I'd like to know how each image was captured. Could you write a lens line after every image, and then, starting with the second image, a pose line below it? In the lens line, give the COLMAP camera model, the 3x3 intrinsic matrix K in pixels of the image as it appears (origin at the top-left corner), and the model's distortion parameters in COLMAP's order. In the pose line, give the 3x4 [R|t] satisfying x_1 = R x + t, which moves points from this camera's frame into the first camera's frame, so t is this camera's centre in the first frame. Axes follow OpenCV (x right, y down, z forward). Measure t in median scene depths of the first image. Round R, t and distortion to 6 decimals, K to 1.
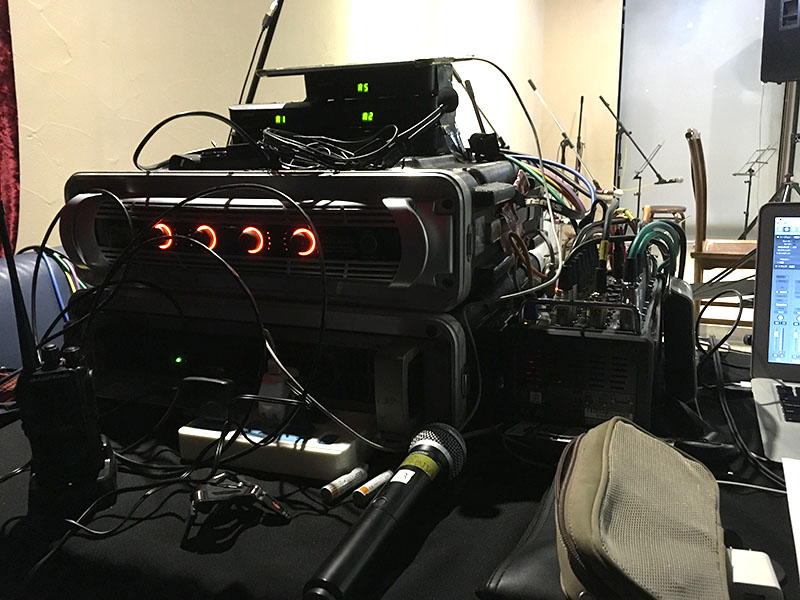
lens RADIAL K [[689.6, 0, 400.0], [0, 689.6, 300.0], [0, 0, 1]] dist [0.111561, -0.125775]
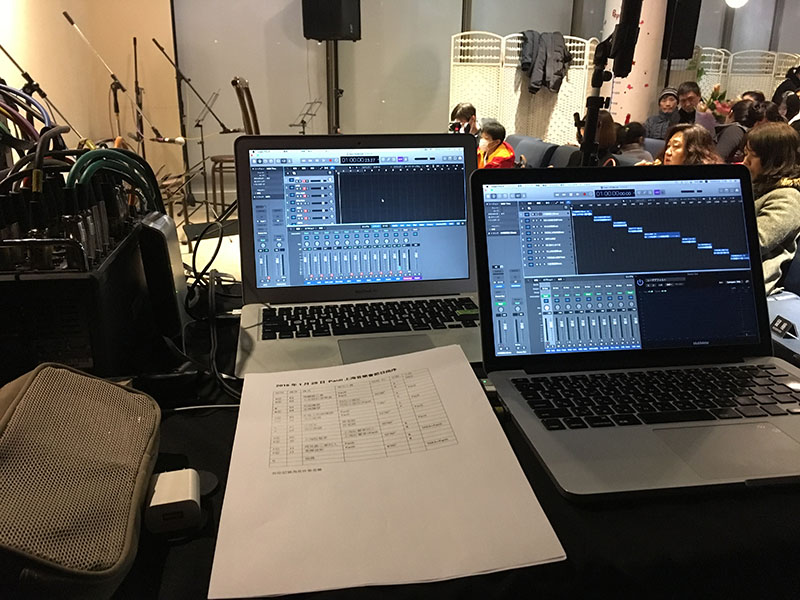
lens RADIAL K [[689.6, 0, 400.0], [0, 689.6, 300.0], [0, 0, 1]] dist [0.111561, -0.125775]
pose [[0.849873, -0.122558, 0.512539, 0.168804], [0.090284, 0.992063, 0.087516, 0.033736], [-0.519197, -0.028103, 0.854193, -0.003580]]
